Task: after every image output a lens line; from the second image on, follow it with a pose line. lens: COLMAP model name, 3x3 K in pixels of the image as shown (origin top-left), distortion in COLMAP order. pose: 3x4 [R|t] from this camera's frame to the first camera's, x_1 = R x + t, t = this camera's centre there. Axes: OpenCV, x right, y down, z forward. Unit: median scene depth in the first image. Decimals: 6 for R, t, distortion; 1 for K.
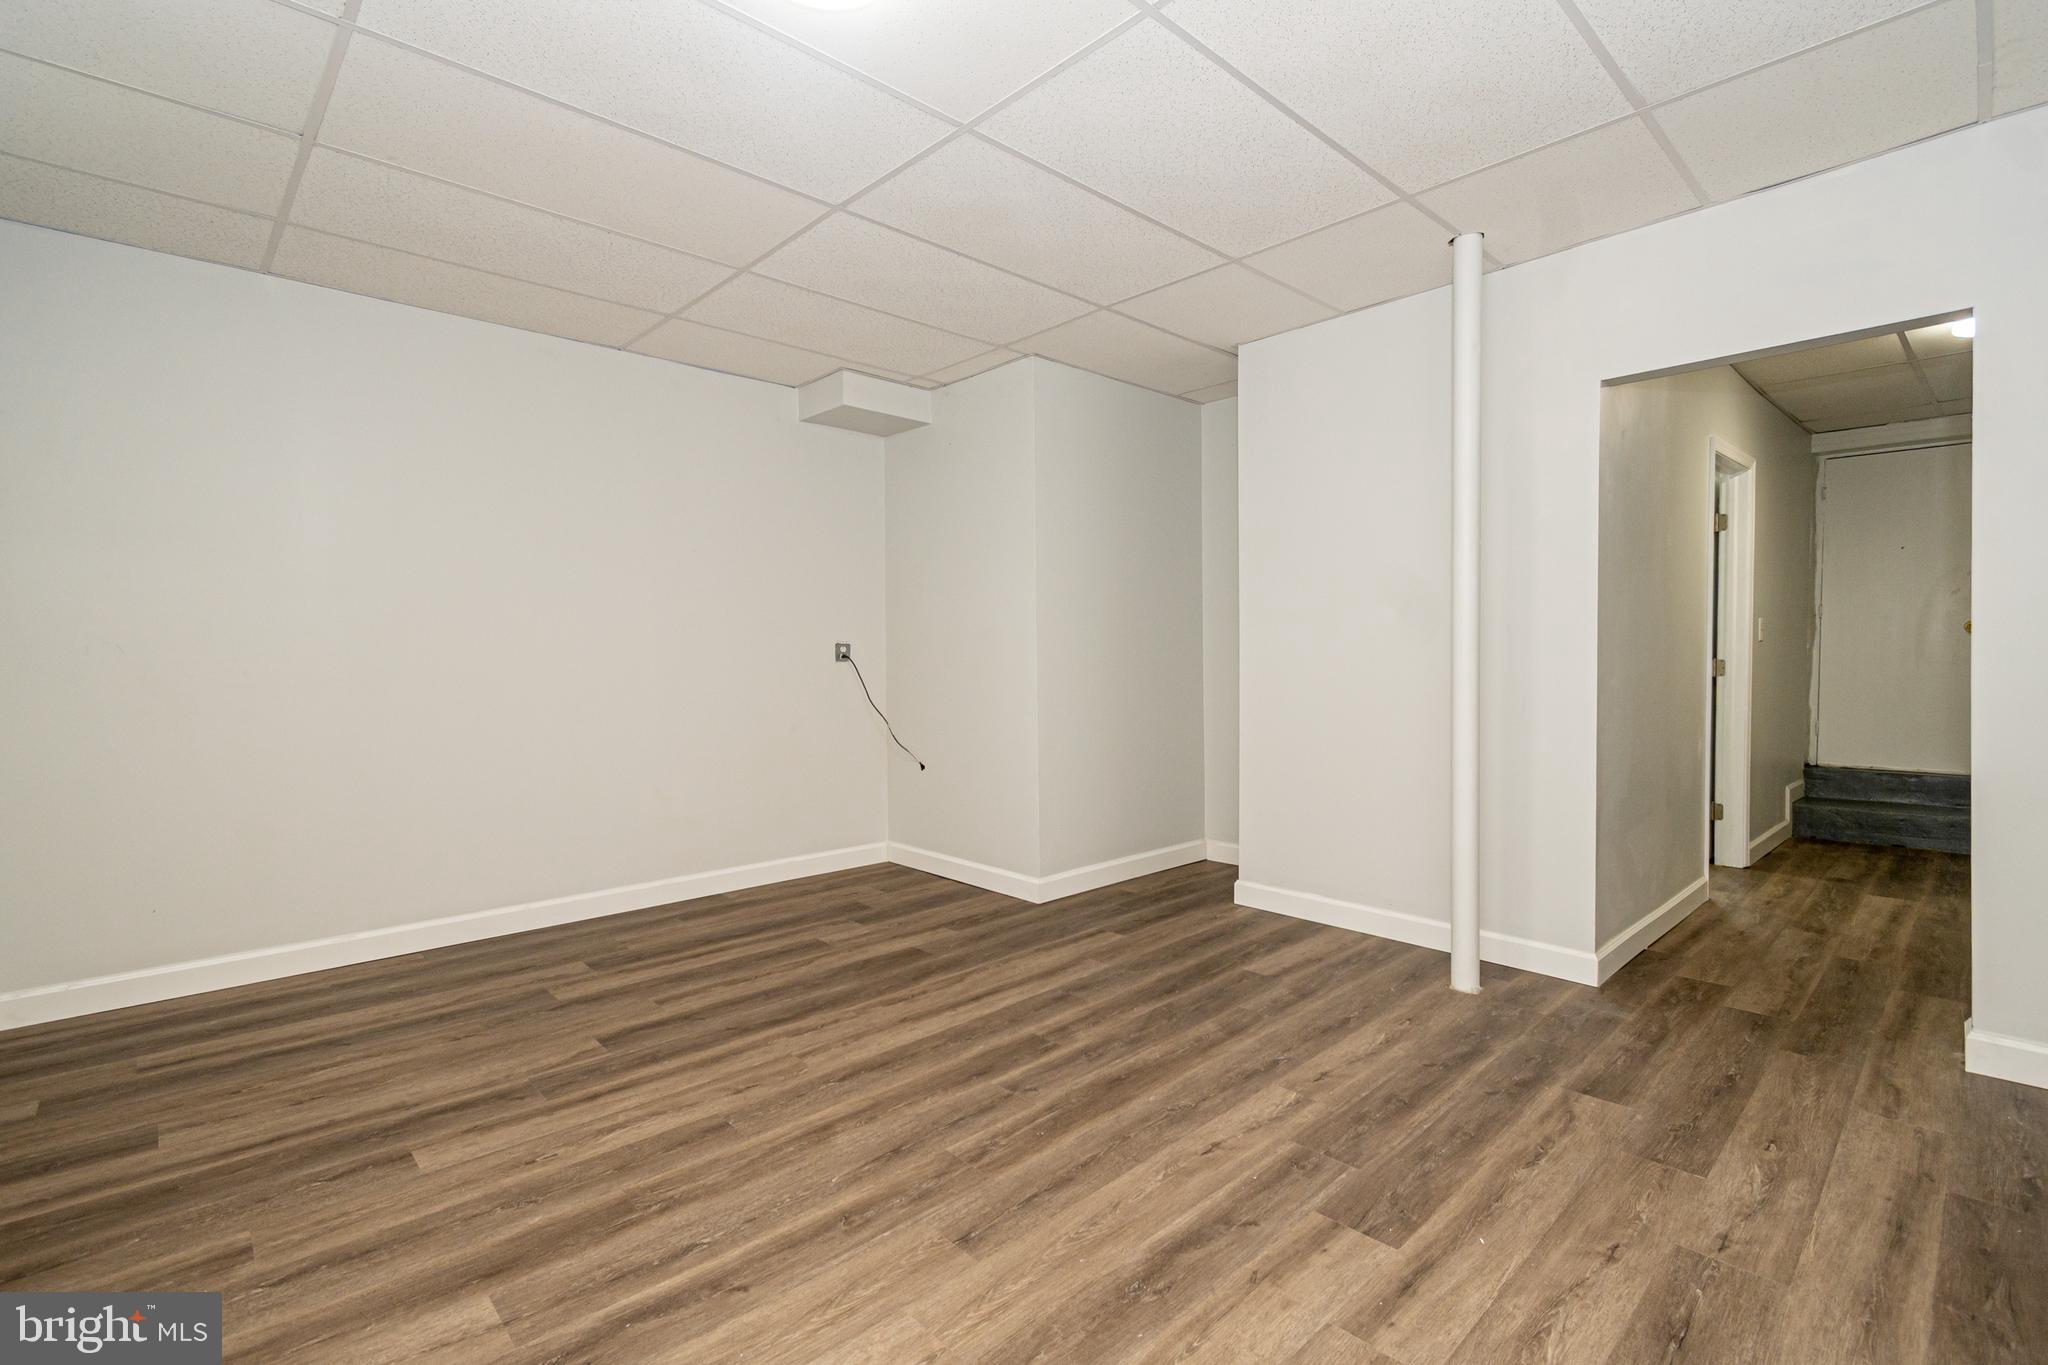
lens RADIAL K [[906.9, 0, 1020.5], [0, 906.9, 676.7], [0, 0, 1]] dist [0.010080, -0.005349]
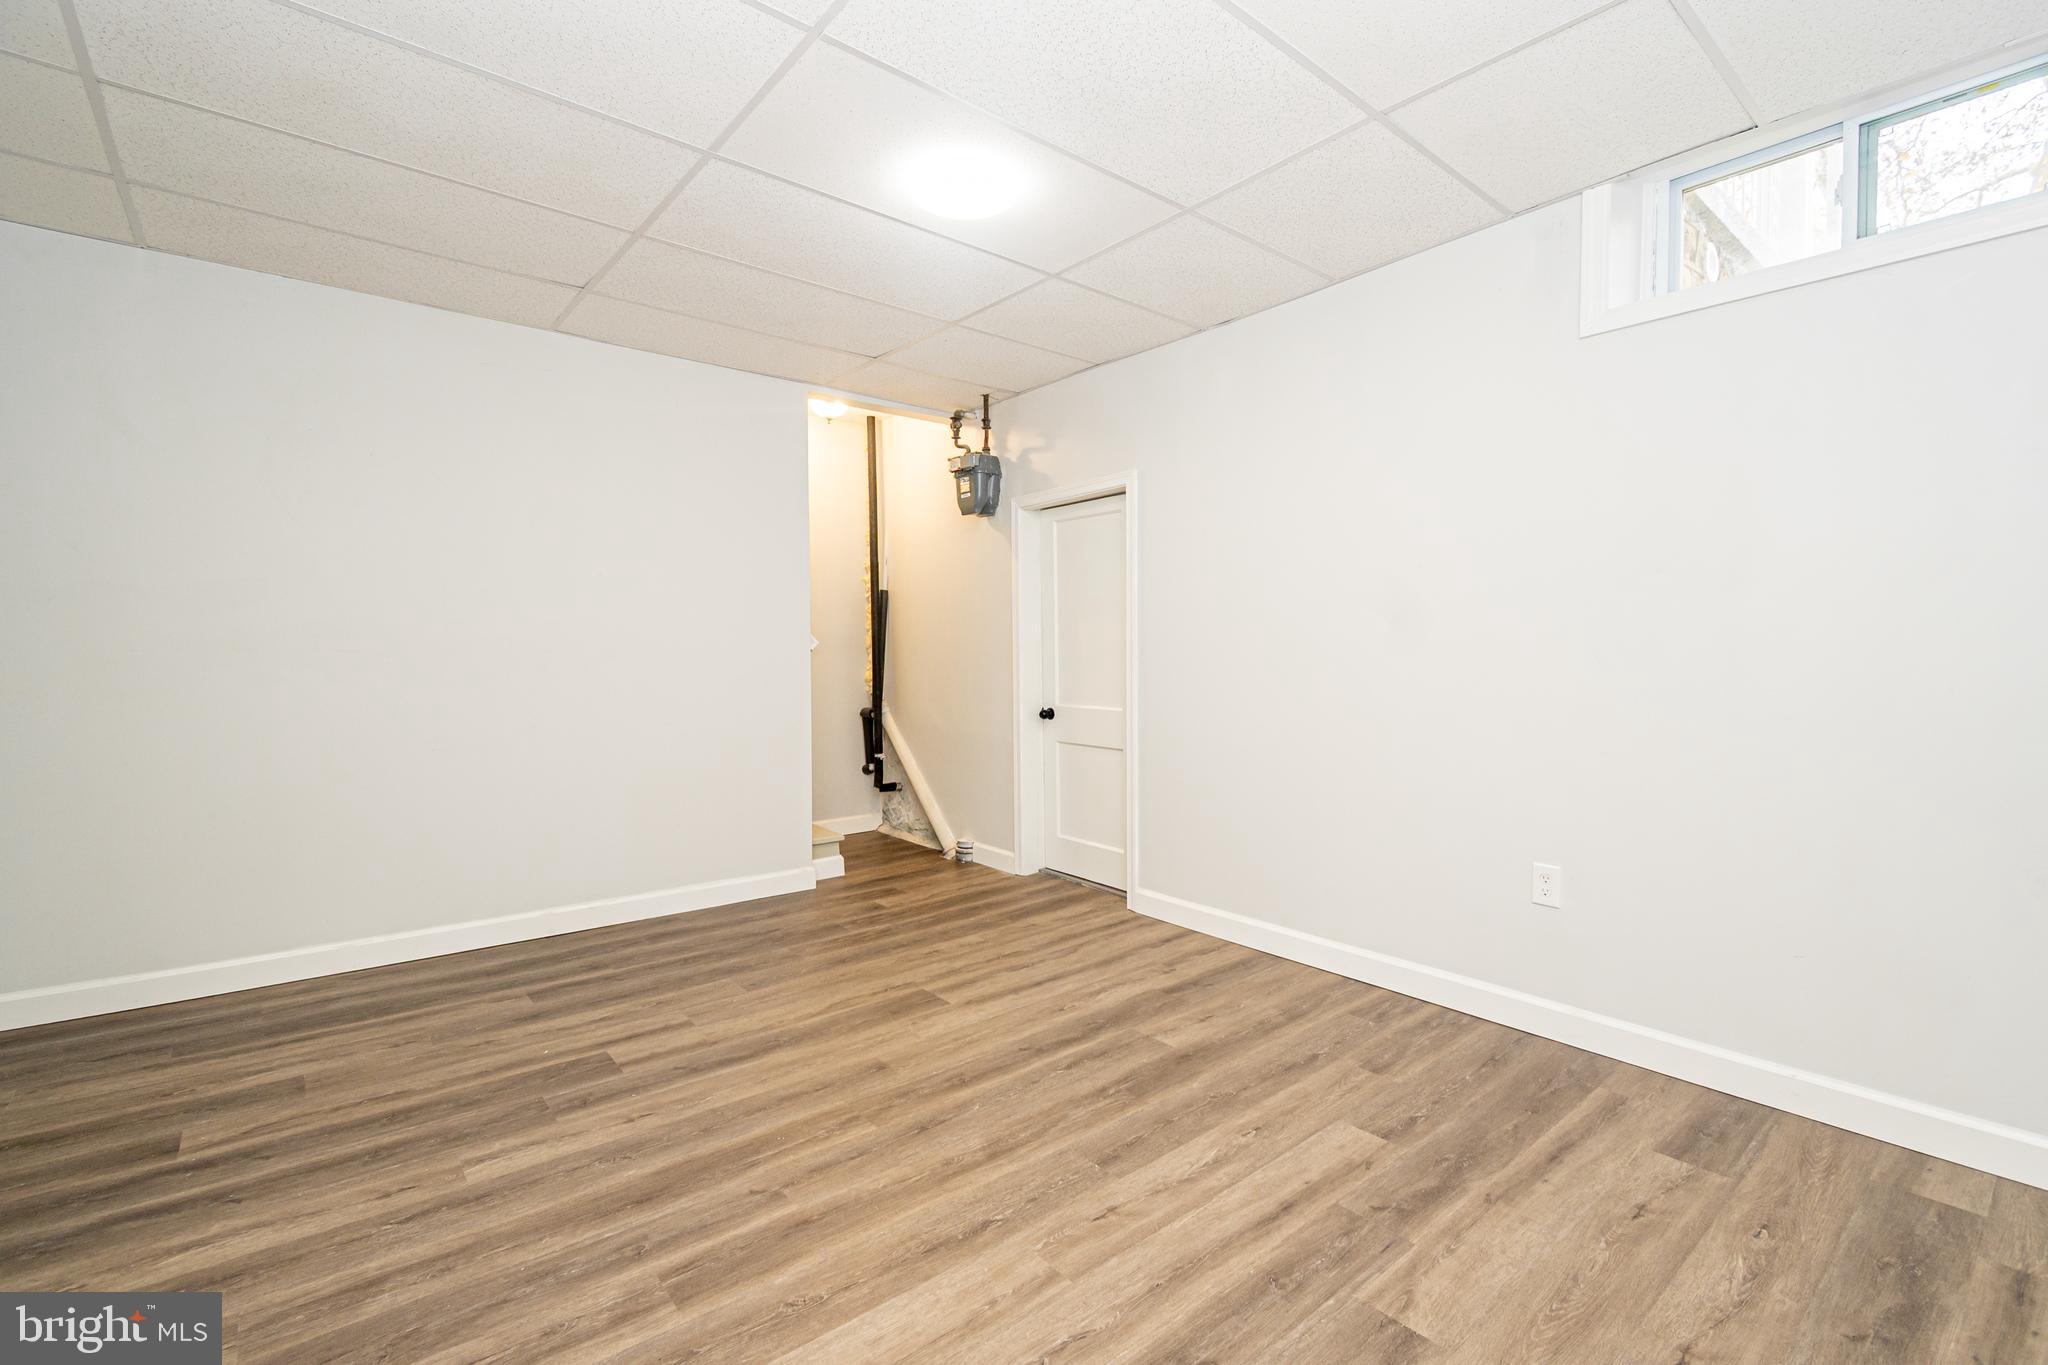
lens RADIAL K [[906.9, 0, 1027.0], [0, 906.9, 676.0], [0, 0, 1]] dist [0.010080, -0.005349]
pose [[-0.997842, 0.007106, 0.065268, -0.331888], [0.010410, 0.998674, 0.050418, -0.062832], [-0.064823, 0.050988, -0.996593, 2.029685]]
